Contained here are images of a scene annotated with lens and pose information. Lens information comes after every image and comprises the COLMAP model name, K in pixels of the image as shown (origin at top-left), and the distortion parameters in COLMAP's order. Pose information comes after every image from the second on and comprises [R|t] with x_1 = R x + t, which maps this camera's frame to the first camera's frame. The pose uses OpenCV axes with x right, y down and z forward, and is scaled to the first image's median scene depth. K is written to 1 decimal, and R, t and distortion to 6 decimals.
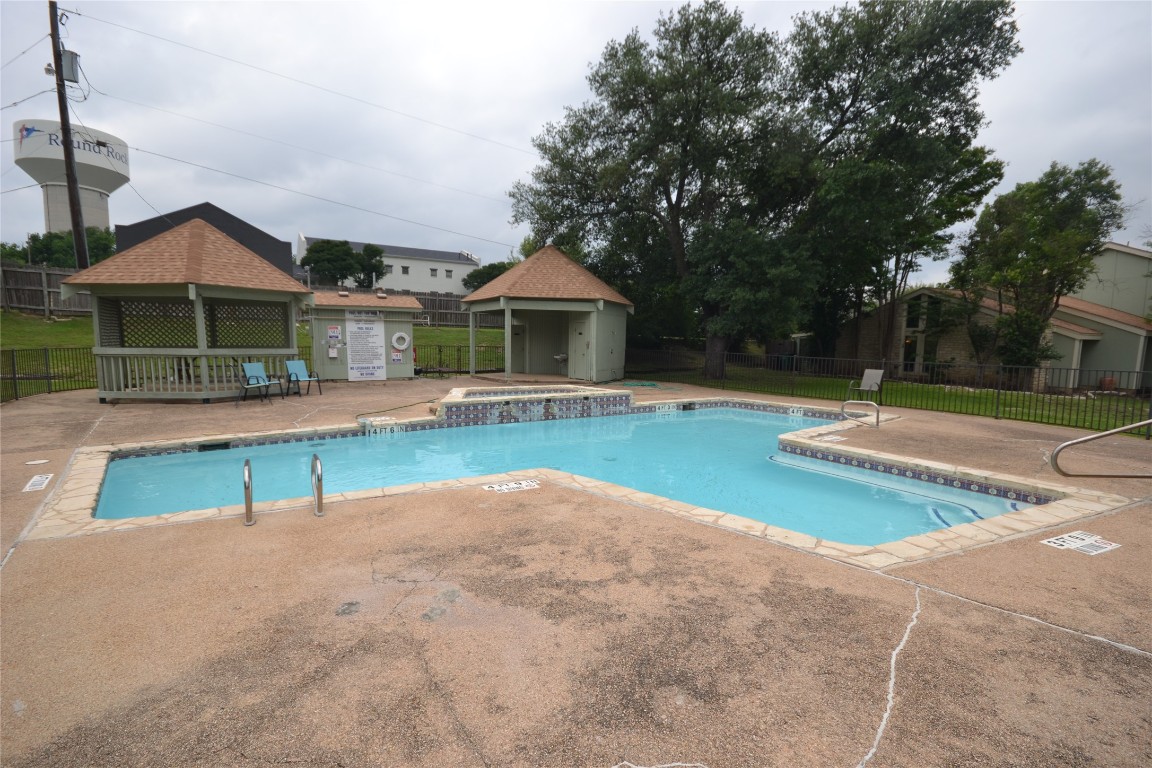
lens RADIAL K [[522.2, 0, 582.3], [0, 522.2, 386.2], [0, 0, 1]] dist [-0.001475, -0.001368]
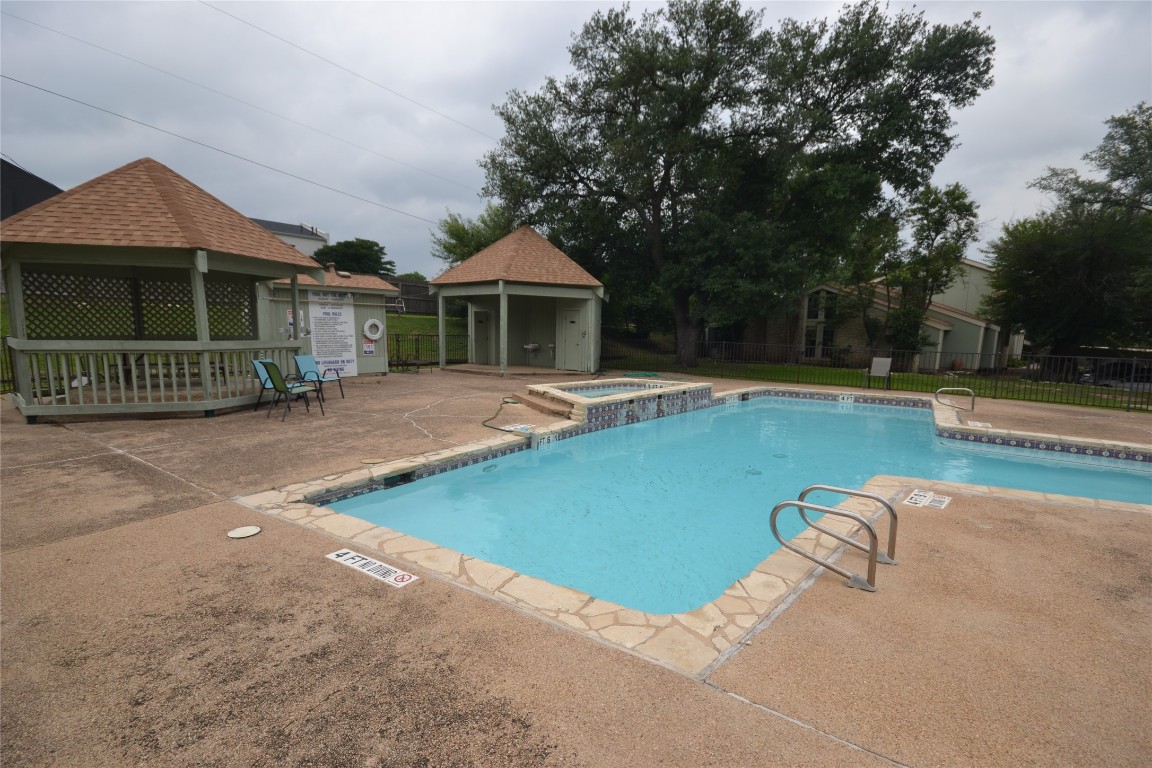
lens RADIAL K [[522.2, 0, 575.9], [0, 522.2, 386.9], [0, 0, 1]] dist [-0.001475, -0.001368]
pose [[0.953552, -0.029026, 0.299828, -0.303847], [0.020857, 0.999320, 0.030410, -0.013114], [-0.300506, -0.022744, 0.953509, 0.103125]]
